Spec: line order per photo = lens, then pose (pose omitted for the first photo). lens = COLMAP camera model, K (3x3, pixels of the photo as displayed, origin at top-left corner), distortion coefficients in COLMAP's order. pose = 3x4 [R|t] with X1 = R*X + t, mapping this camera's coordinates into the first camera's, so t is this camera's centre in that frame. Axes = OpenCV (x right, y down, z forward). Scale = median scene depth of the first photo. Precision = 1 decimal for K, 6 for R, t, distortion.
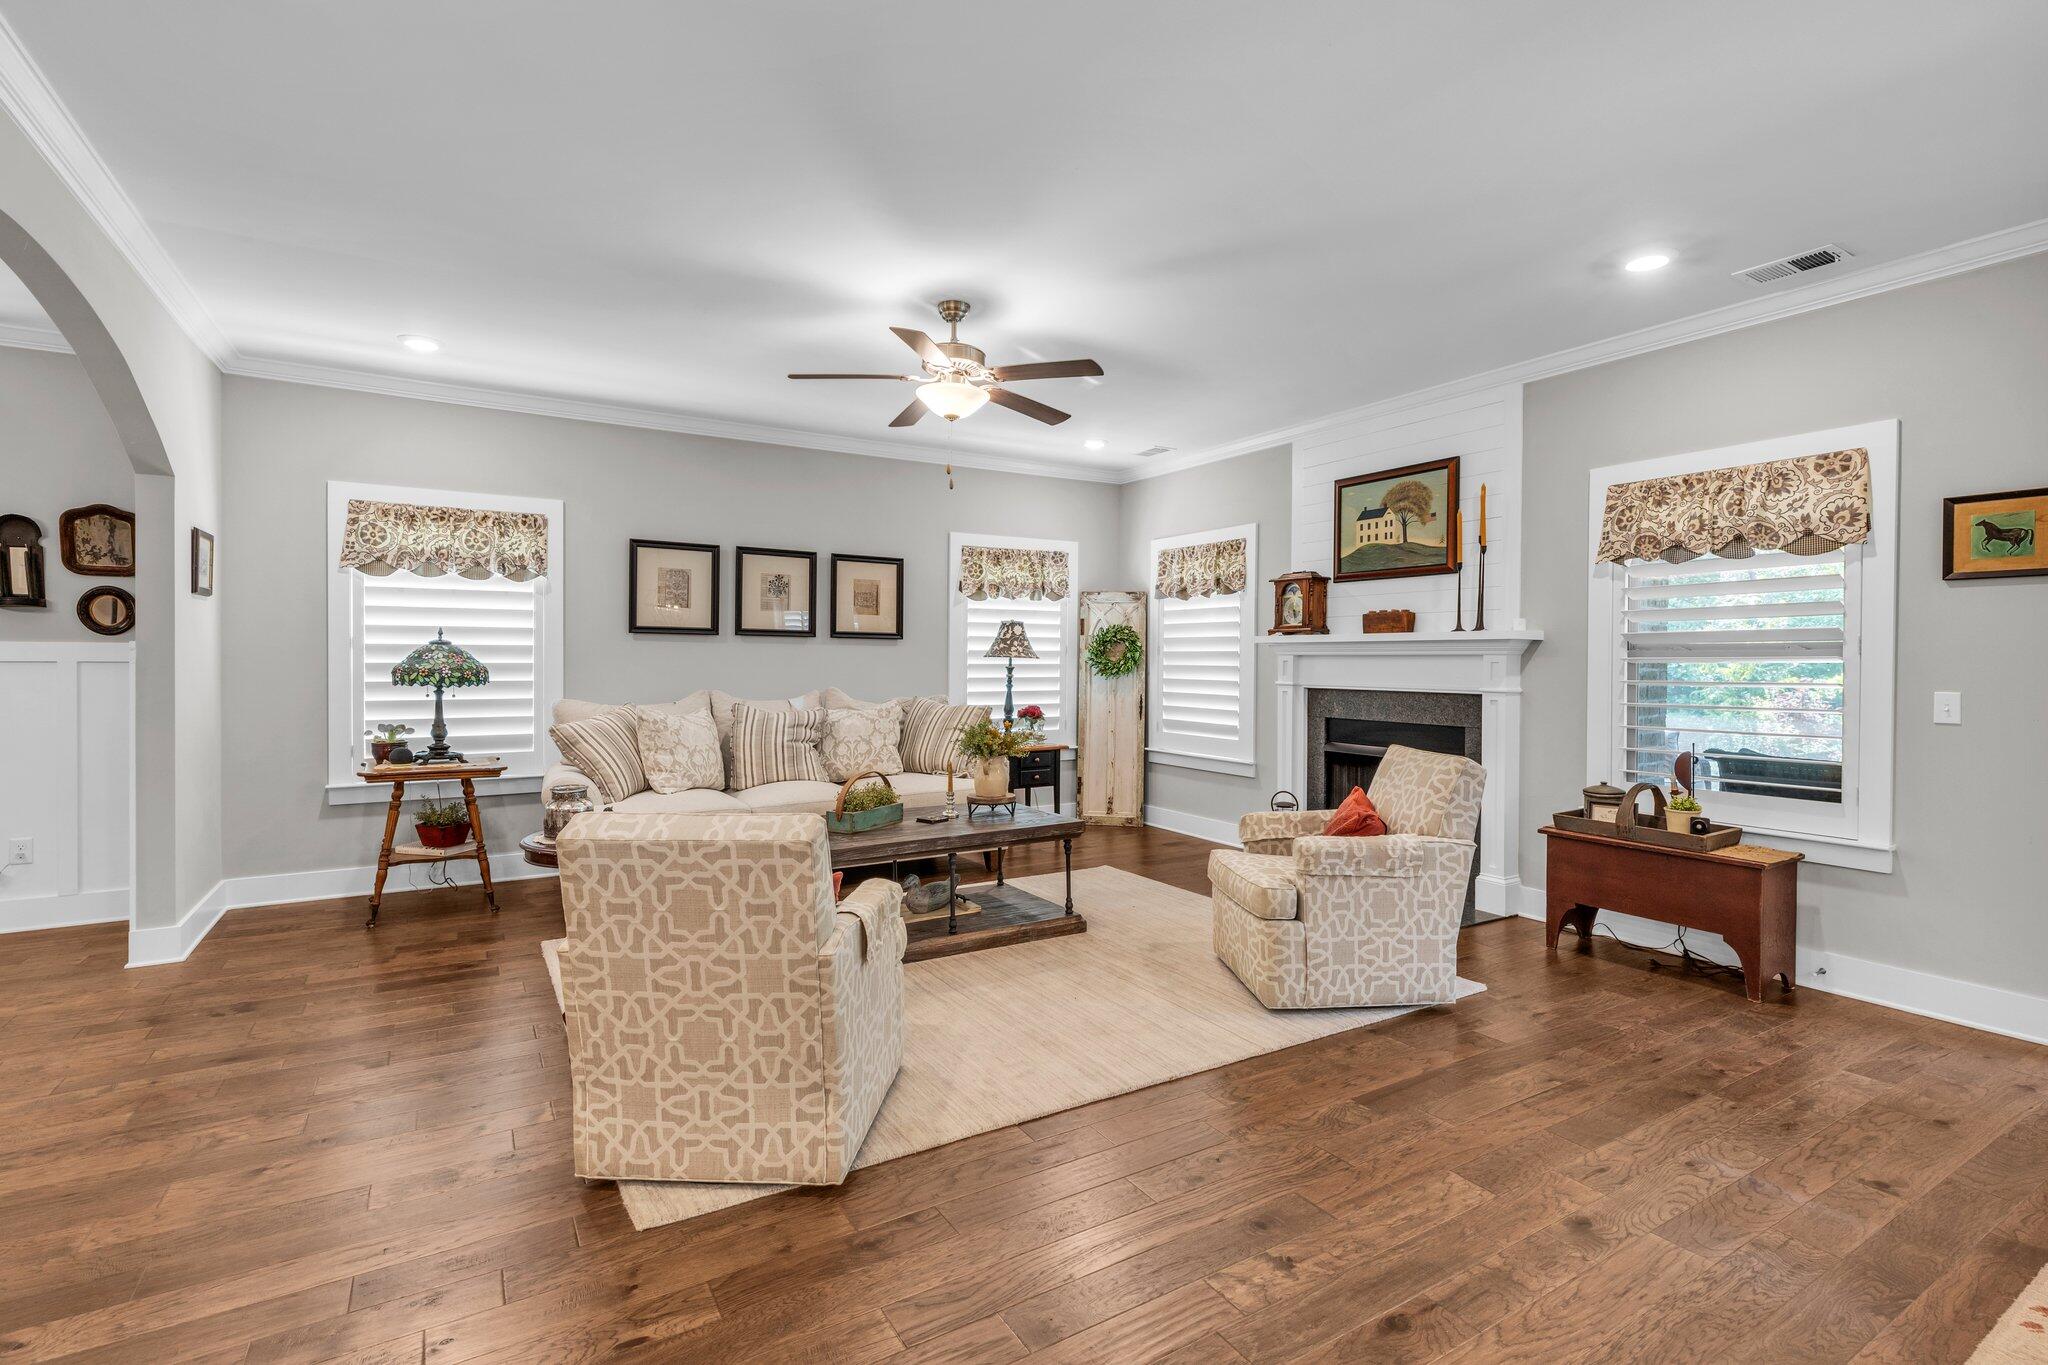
lens RADIAL K [[934.4, 0, 1015.8], [0, 934.4, 672.5], [0, 0, 1]] dist [0.005104, -0.000220]
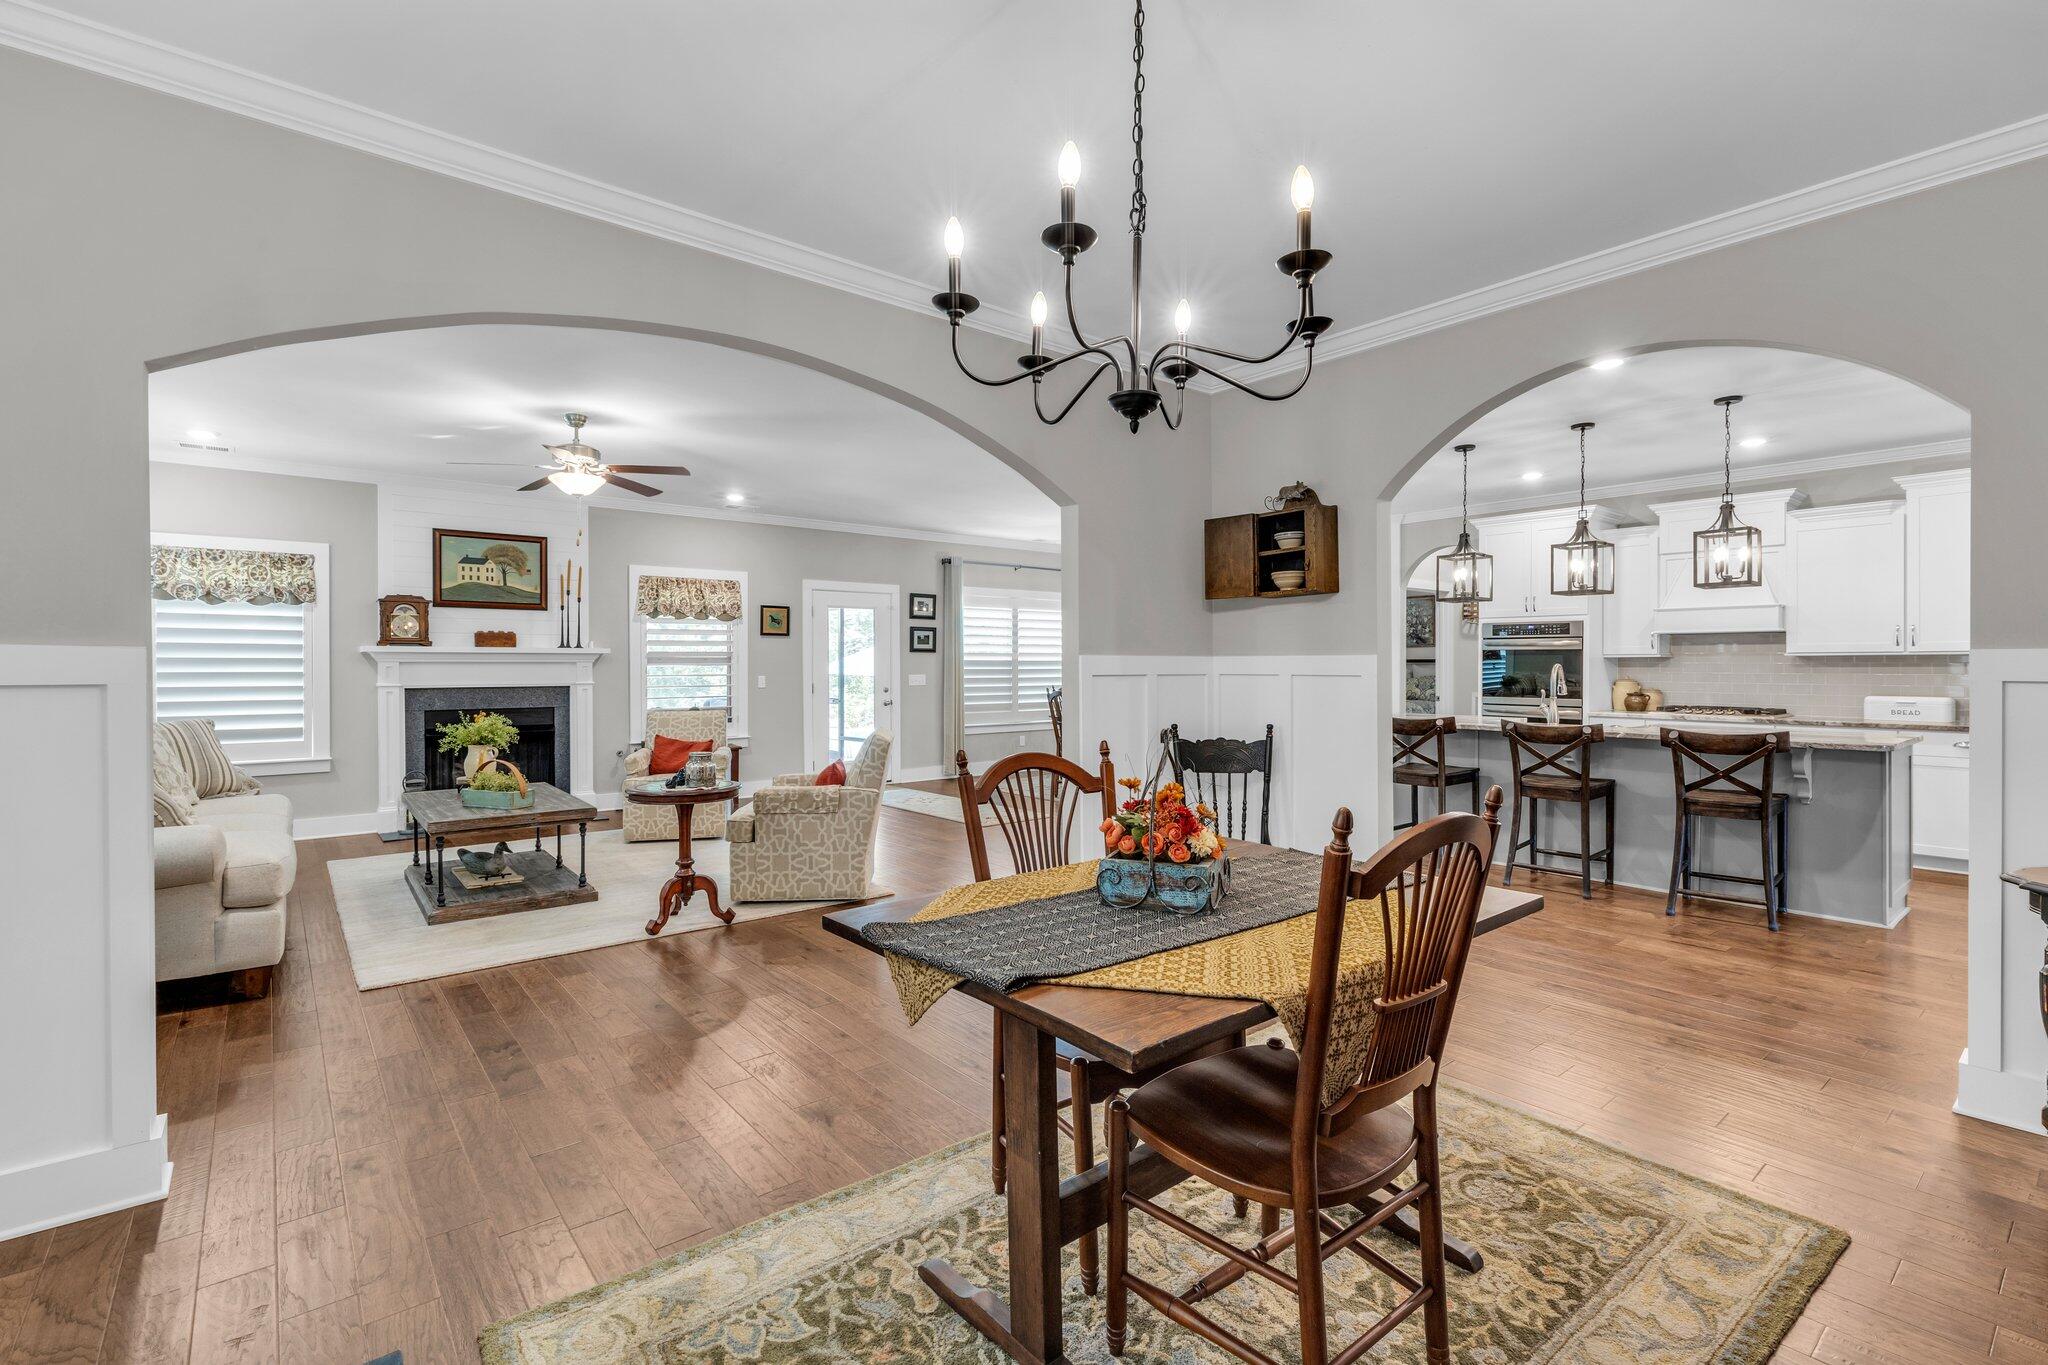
lens RADIAL K [[934.4, 0, 987.2], [0, 934.4, 668.5], [0, 0, 1]] dist [0.005104, -0.000220]
pose [[-0.105011, -0.008654, 0.994433, -1.095584], [0.015079, 0.999833, 0.010293, -0.012131], [-0.994357, 0.016076, -0.104863, 0.391777]]
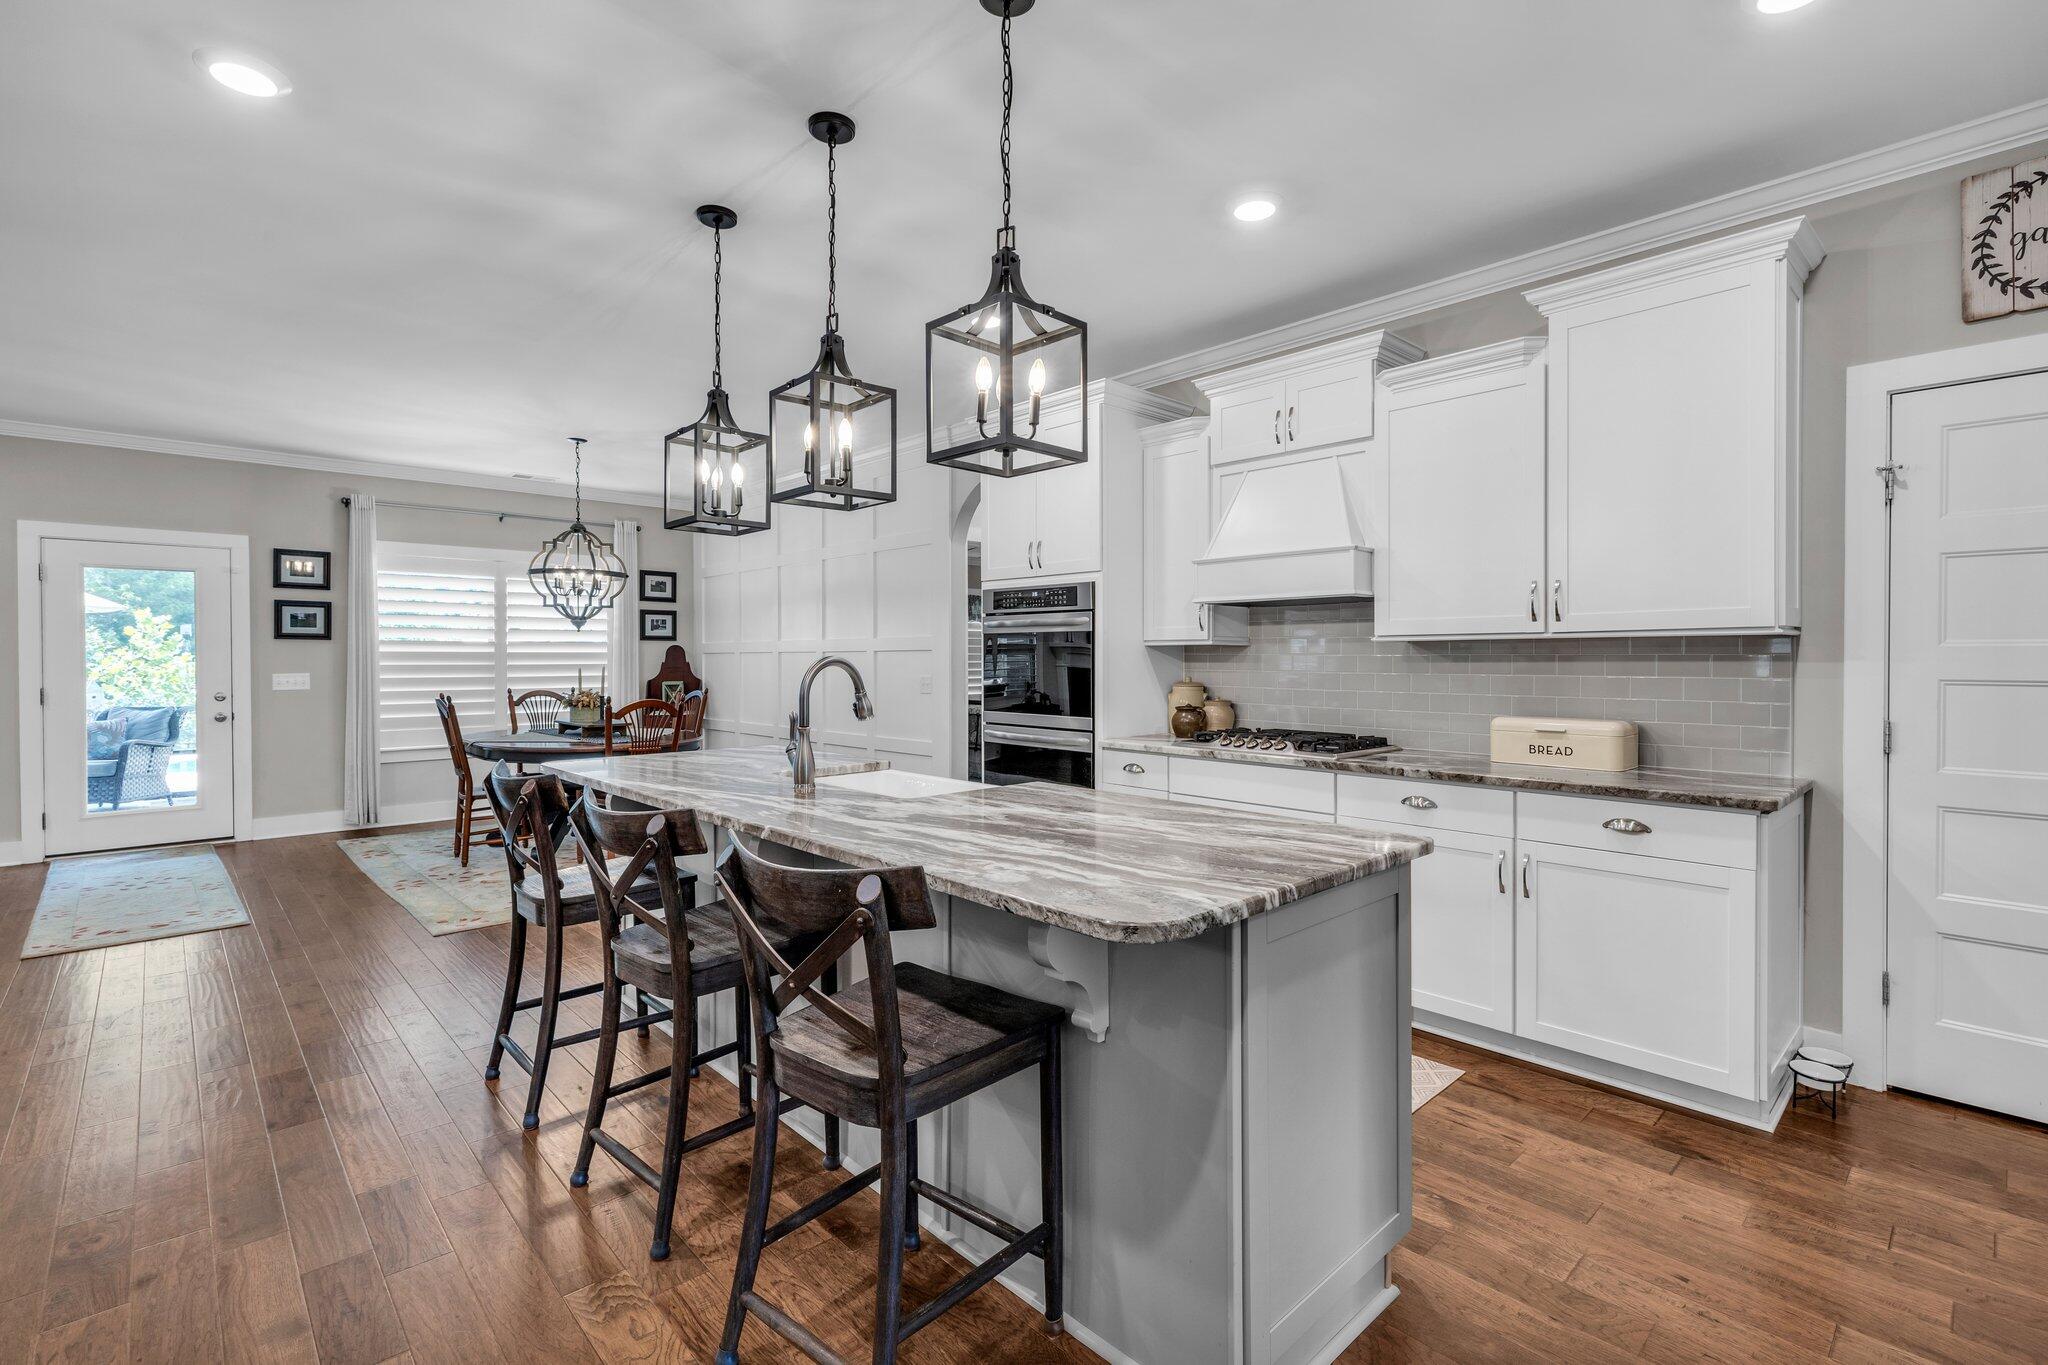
lens RADIAL K [[934.4, 0, 1015.0], [0, 934.4, 666.5], [0, 0, 1]] dist [0.005104, -0.000220]
pose [[-0.185181, -0.012621, 0.982623, -0.611077], [0.014429, 0.999775, 0.015561, 0.002779], [-0.982599, 0.017060, -0.184957, -0.371266]]
